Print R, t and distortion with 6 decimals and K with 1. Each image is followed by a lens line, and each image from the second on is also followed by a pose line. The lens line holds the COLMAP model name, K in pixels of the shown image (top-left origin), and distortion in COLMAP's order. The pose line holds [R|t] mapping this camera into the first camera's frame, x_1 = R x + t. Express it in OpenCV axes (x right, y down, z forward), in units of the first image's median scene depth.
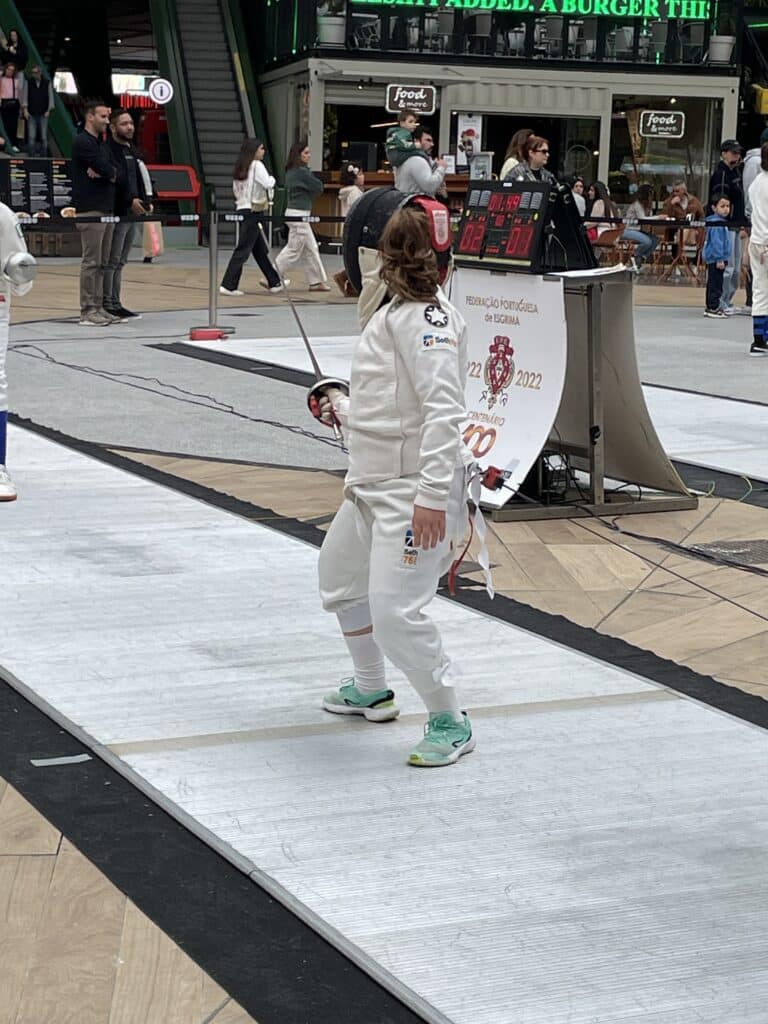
lens RADIAL K [[2329.3, 0, 389.0], [0, 2329.3, 509.6], [0, 0, 1]] dist [0.102440, 0.000000]
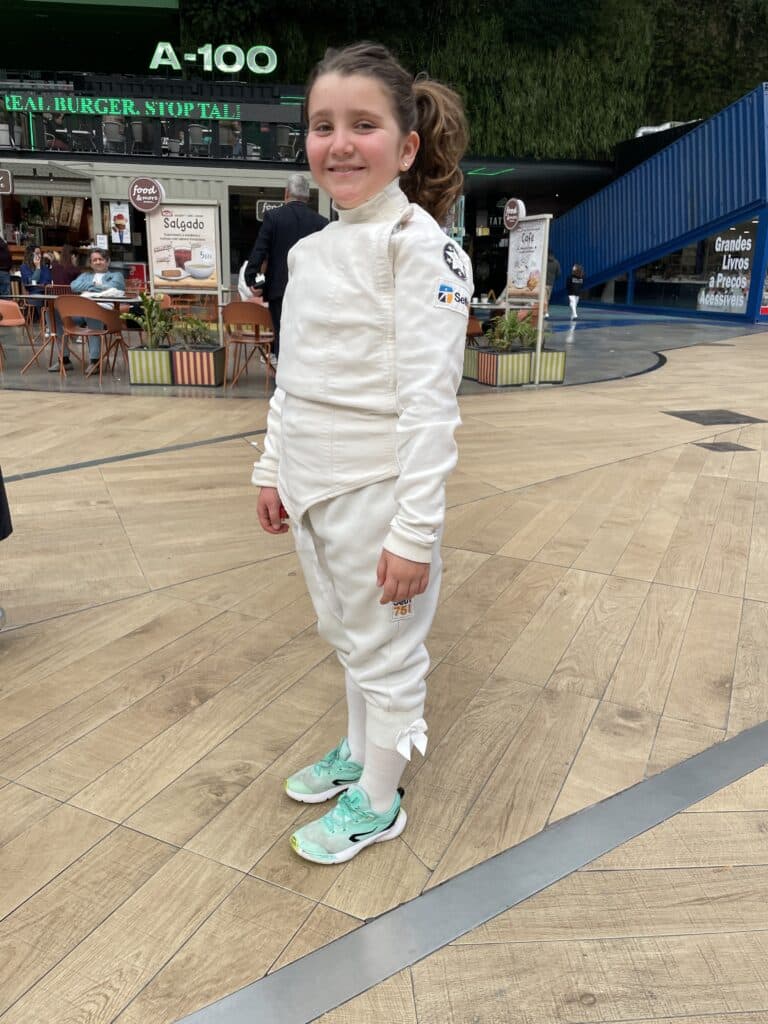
lens RADIAL K [[777.9, 0, 383.9], [0, 777.9, 505.5], [0, 0, 1]] dist [0.087060, -0.114538]
pose [[0.985254, 0.048142, -0.164183, 1.113061], [-0.023917, 0.988928, 0.146454, -0.295817], [0.169416, -0.140368, 0.975497, 2.426165]]
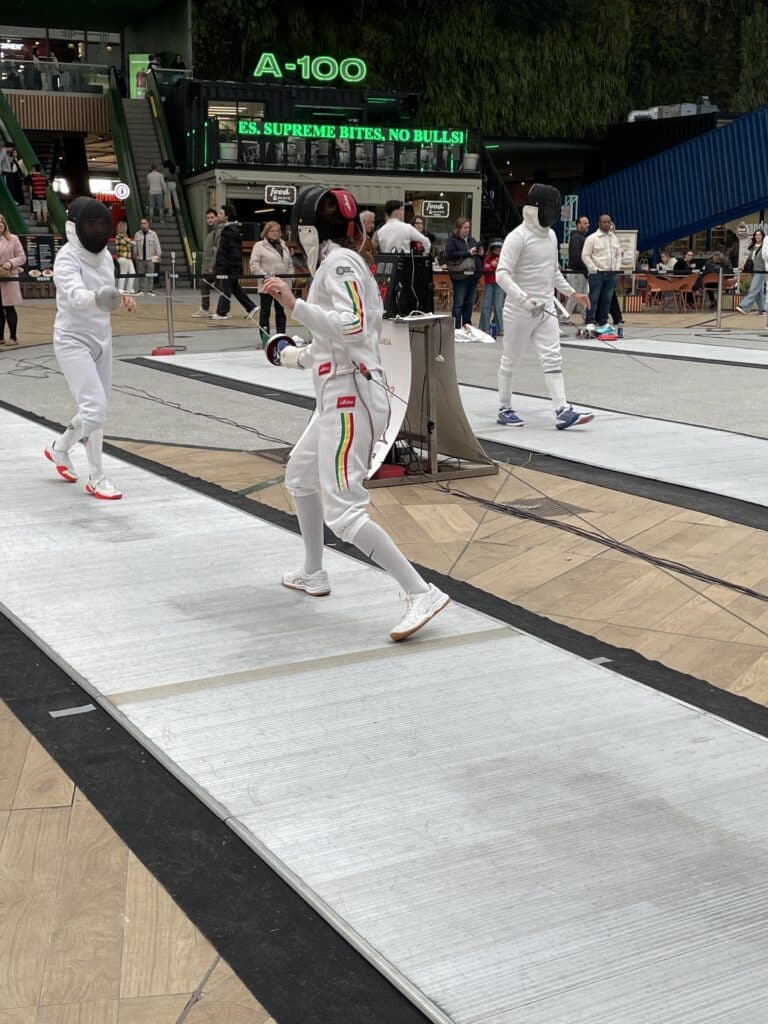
lens RADIAL K [[1392.8, 0, 378.0], [0, 1392.8, 510.0], [0, 0, 1]] dist [0.058933, 0.000000]
pose [[0.996633, -0.027208, 0.077350, -0.016229], [0.023353, 0.998460, 0.050313, -0.026439], [-0.078600, -0.048337, 0.995734, 0.126330]]
